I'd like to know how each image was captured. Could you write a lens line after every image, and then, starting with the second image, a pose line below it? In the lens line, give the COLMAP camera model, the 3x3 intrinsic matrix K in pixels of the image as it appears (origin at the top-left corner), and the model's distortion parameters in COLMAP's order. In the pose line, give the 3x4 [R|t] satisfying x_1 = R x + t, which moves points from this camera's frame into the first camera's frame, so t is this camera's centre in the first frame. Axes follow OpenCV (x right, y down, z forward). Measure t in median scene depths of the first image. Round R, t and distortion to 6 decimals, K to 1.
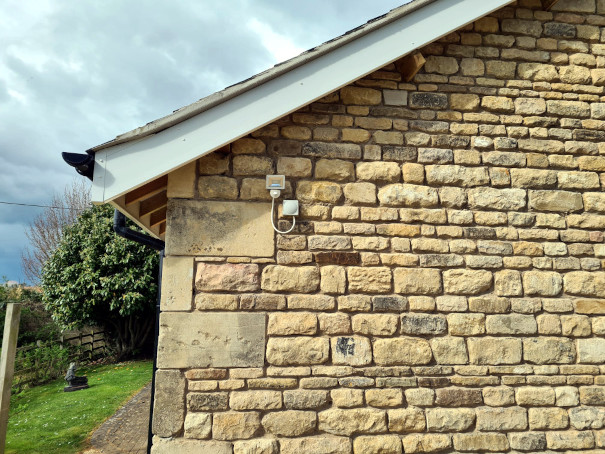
lens RADIAL K [[452.6, 0, 307.1], [0, 452.6, 223.4], [0, 0, 1]] dist [0.065746, -0.042799]
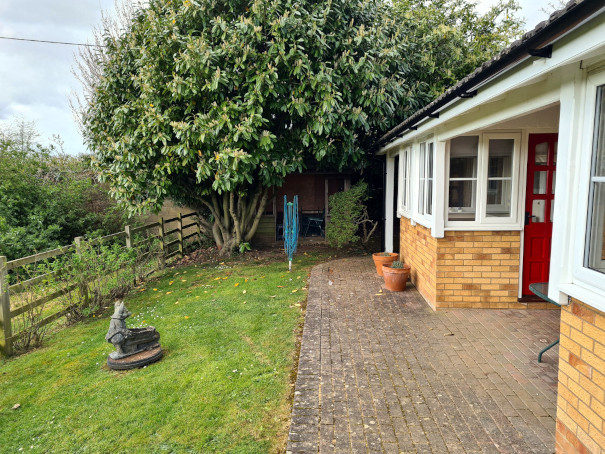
lens RADIAL K [[452.6, 0, 304.4], [0, 452.6, 224.7], [0, 0, 1]] dist [0.065746, -0.042799]
pose [[0.982294, 0.007796, -0.187182, -0.197402], [0.043894, 0.961746, 0.270405, 0.095473], [0.182129, -0.273833, 0.944375, 0.488358]]
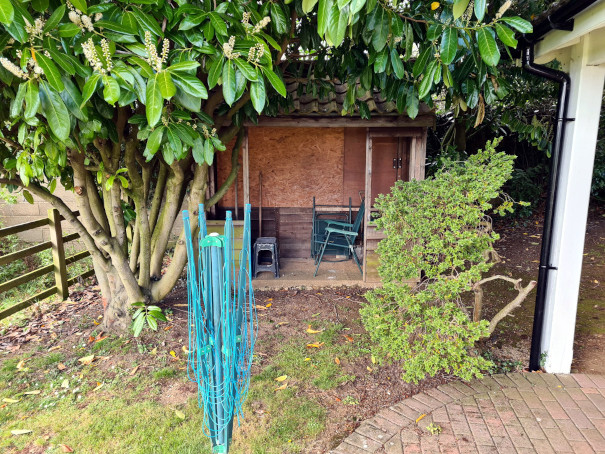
lens RADIAL K [[452.6, 0, 307.2], [0, 452.6, 226.9], [0, 0, 1]] dist [0.065746, -0.042799]
pose [[0.962602, 0.047722, -0.266683, -0.261351], [0.051876, 0.933682, 0.354325, 0.175697], [0.265906, -0.354909, 0.896289, 0.938437]]
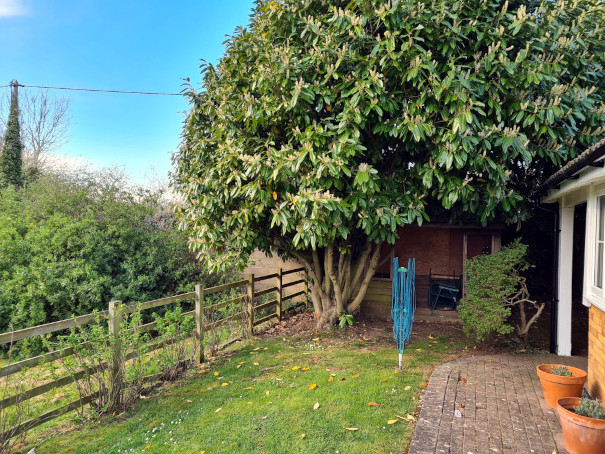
lens RADIAL K [[452.6, 0, 306.1], [0, 452.6, 223.8], [0, 0, 1]] dist [0.065746, -0.042799]
pose [[0.878175, 0.014152, -0.478130, -0.207411], [0.062820, 0.987492, 0.144611, 0.122421], [0.474197, -0.157030, 0.866302, 0.661560]]
